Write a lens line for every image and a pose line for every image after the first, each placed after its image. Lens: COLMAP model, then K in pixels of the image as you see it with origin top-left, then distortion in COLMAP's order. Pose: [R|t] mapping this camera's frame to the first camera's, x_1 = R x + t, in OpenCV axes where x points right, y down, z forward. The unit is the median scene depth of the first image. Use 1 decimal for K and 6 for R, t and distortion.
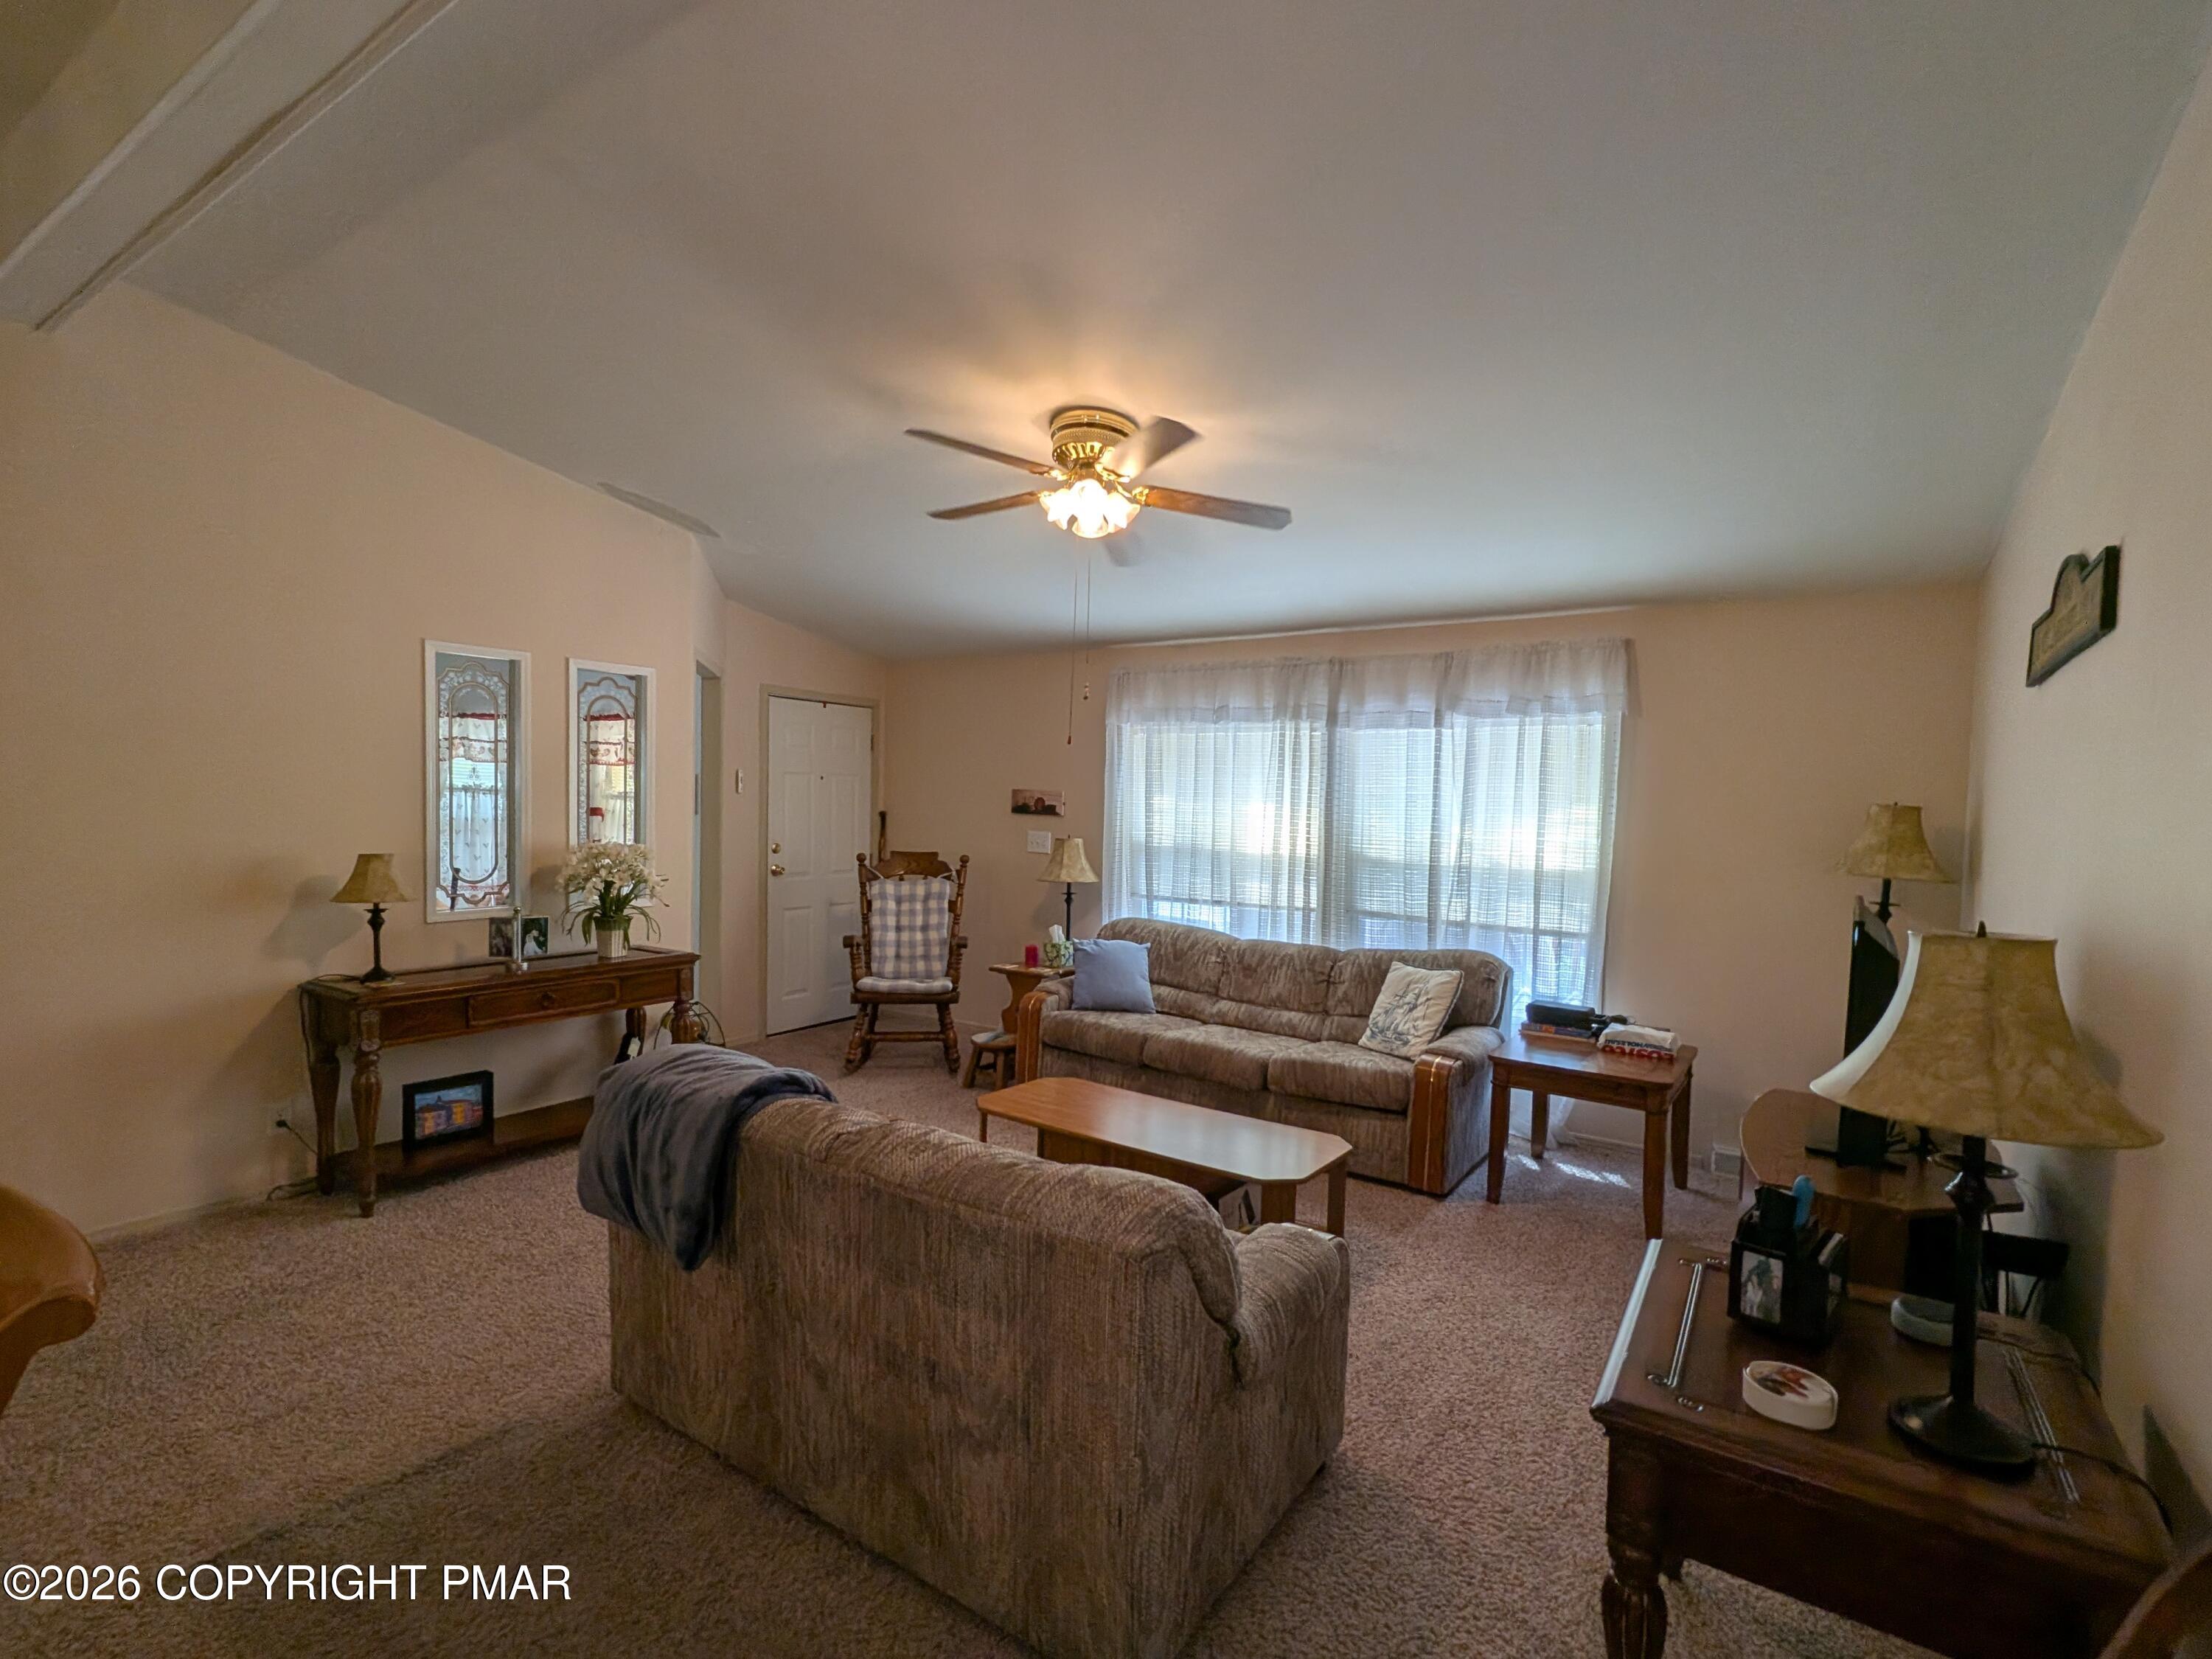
lens RADIAL K [[1043.0, 0, 1110.2], [0, 1043.0, 844.7], [0, 0, 1]] dist [0.000947, -0.000996]
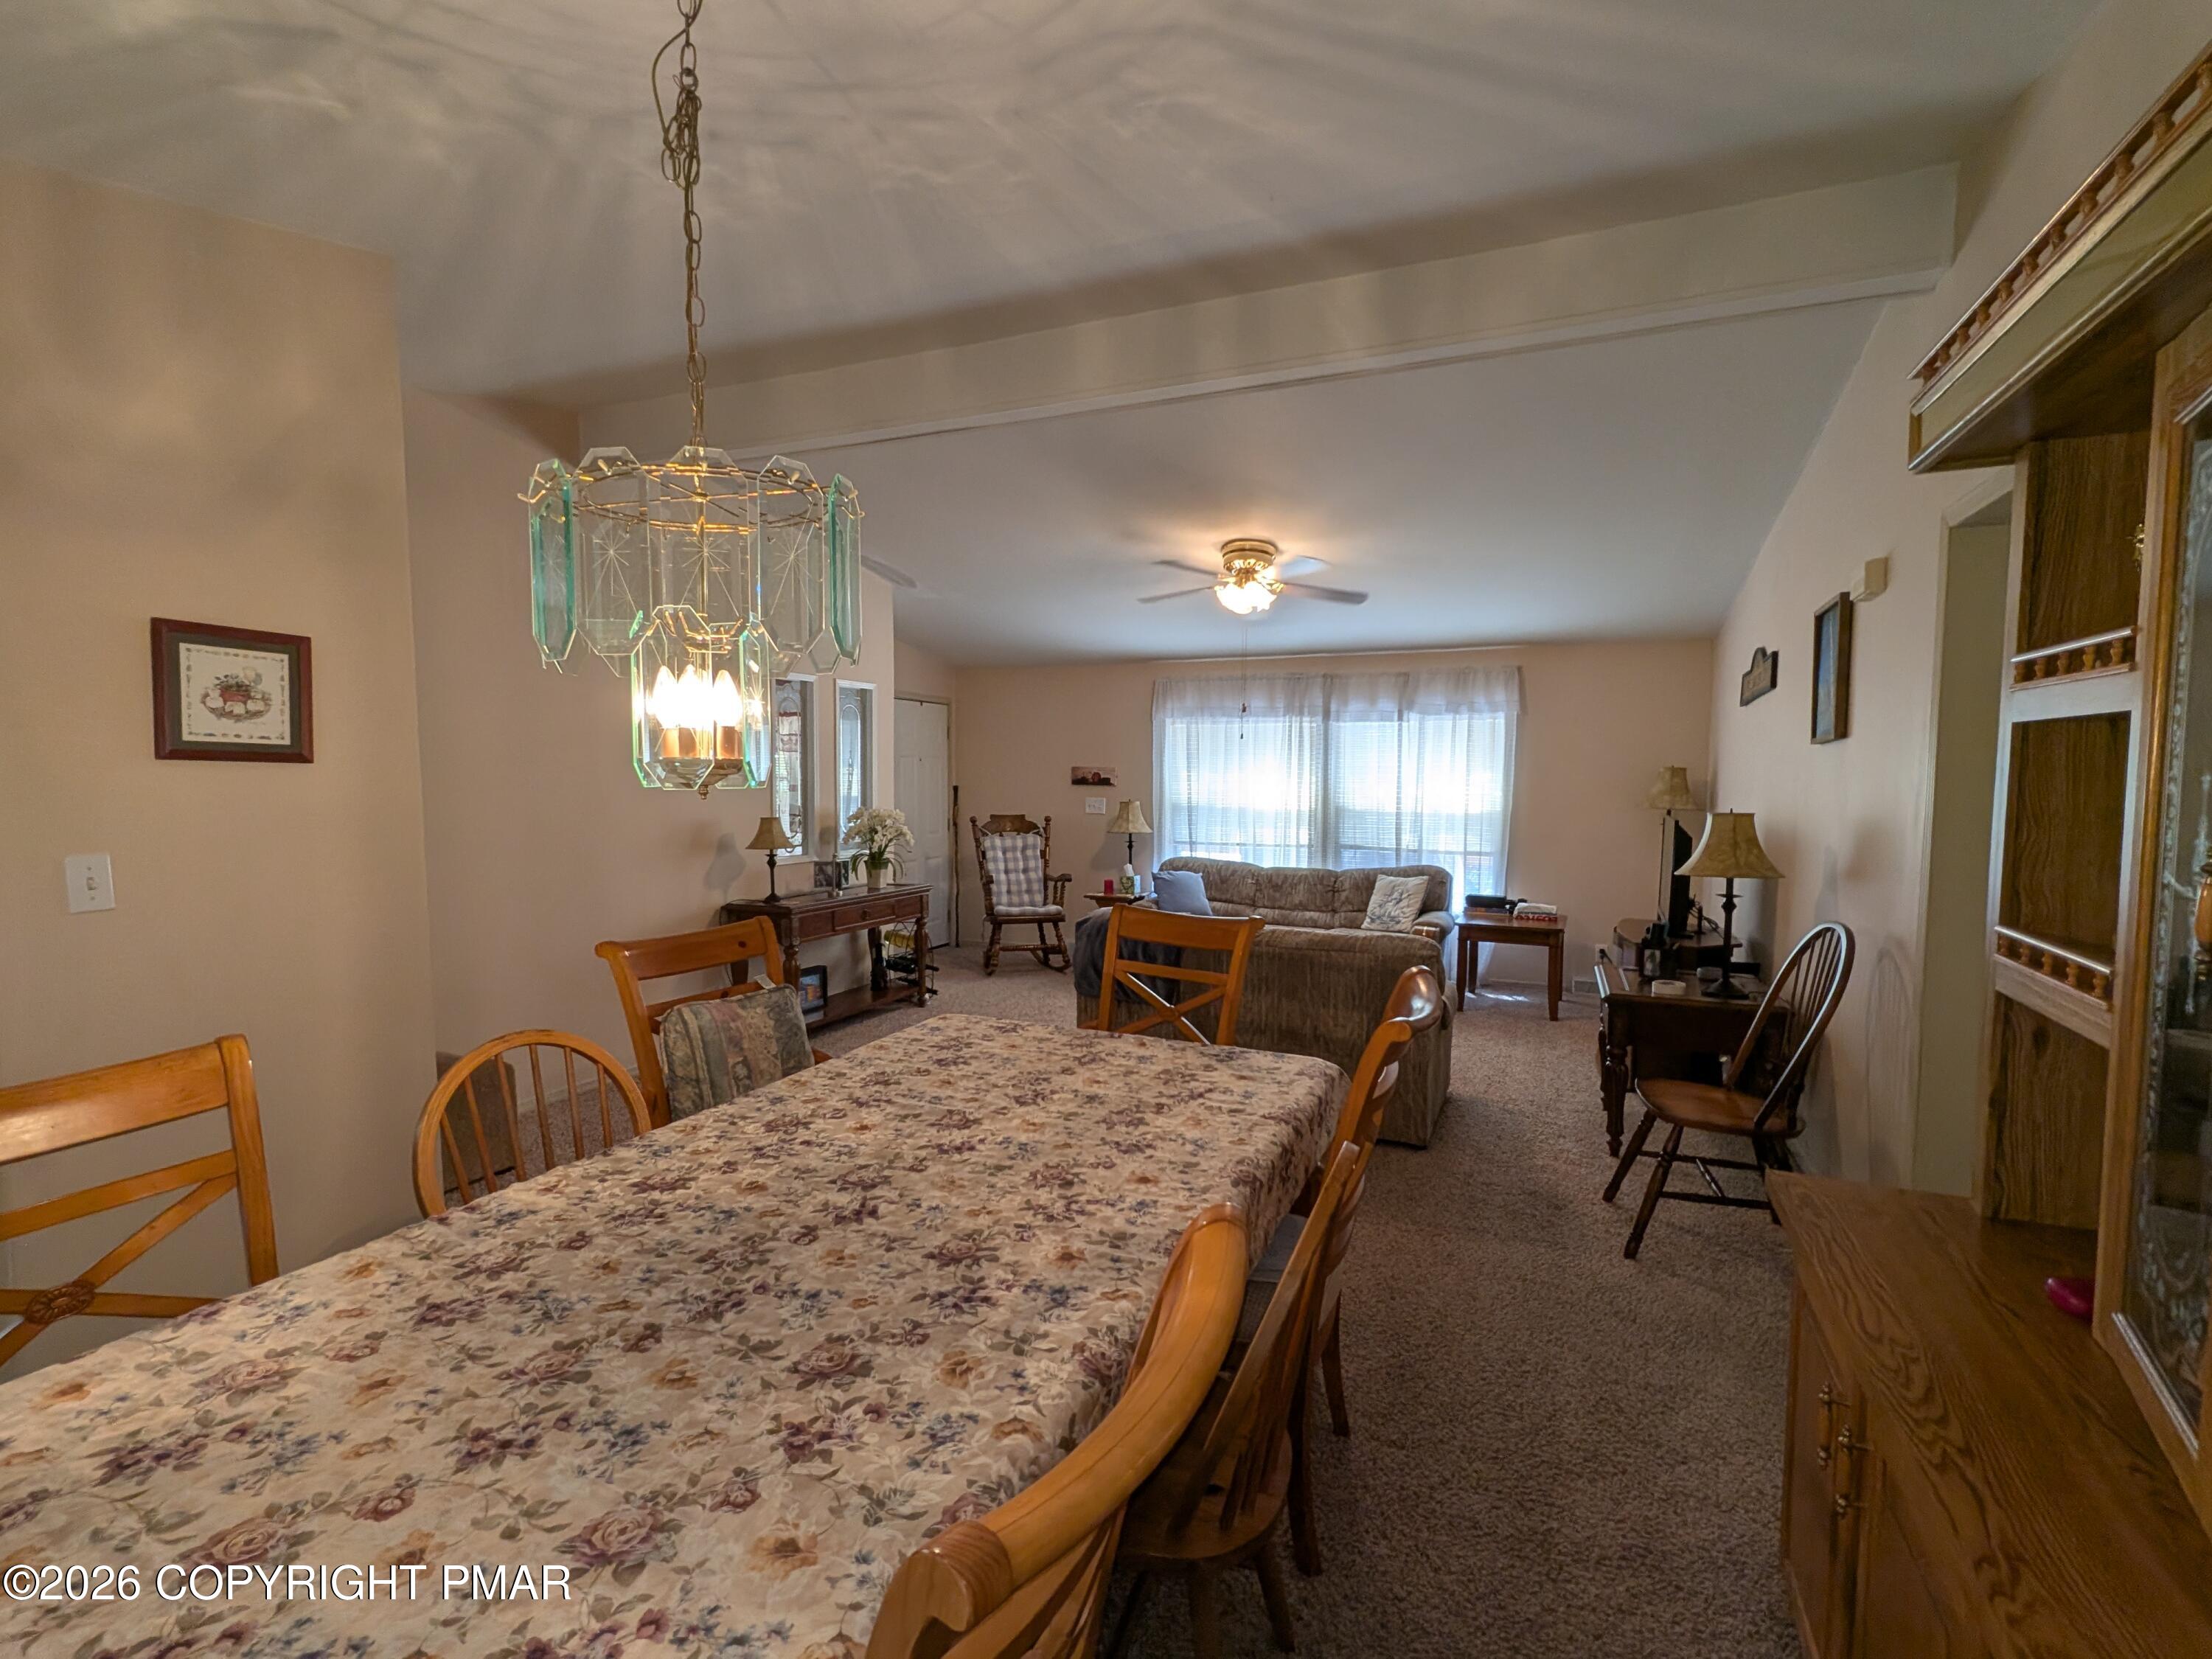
lens RADIAL K [[1045.8, 0, 1109.8], [0, 1045.8, 839.9], [0, 0, 1]] dist [0.016079, -0.000038]
pose [[0.982679, -0.029676, 0.182926, -0.366573], [0.025917, 0.999402, 0.022908, 0.013973], [-0.183497, -0.017771, 0.982860, -0.407884]]
